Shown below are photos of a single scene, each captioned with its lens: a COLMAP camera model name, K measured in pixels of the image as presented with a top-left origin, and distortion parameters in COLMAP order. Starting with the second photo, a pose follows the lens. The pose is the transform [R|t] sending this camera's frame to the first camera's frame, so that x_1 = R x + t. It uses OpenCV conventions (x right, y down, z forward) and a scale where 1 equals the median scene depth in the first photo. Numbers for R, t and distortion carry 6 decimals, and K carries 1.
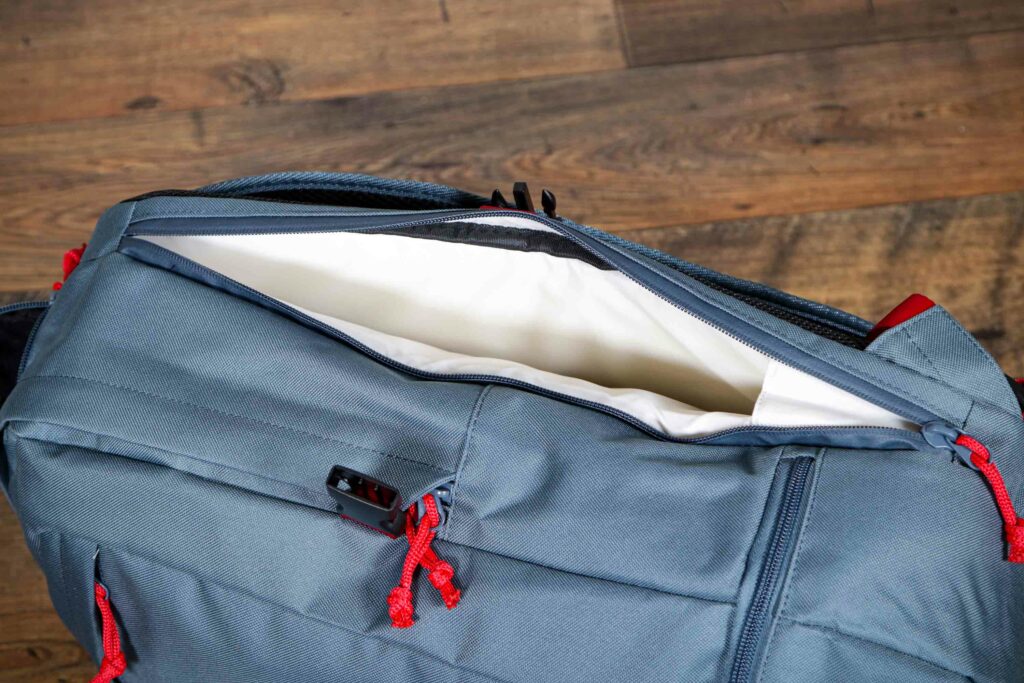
lens RADIAL K [[2590.9, 0, 508.9], [0, 2590.9, 343.0], [0, 0, 1]] dist [0.180730, 0.000000]
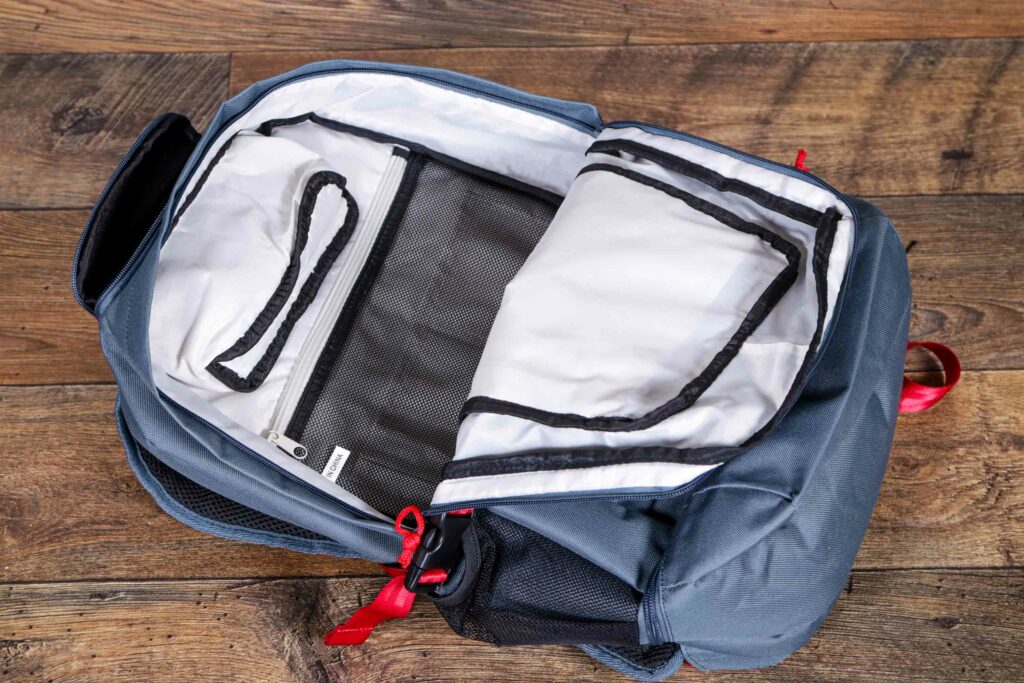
lens RADIAL K [[2590.9, 0, 510.1], [0, 2590.9, 339.2], [0, 0, 1]] dist [0.180730, 0.000000]
pose [[0.995375, 0.087795, -0.038997, 0.031883], [-0.084814, 0.993760, 0.072448, 0.010994], [0.045114, -0.068805, 0.996610, -0.197234]]
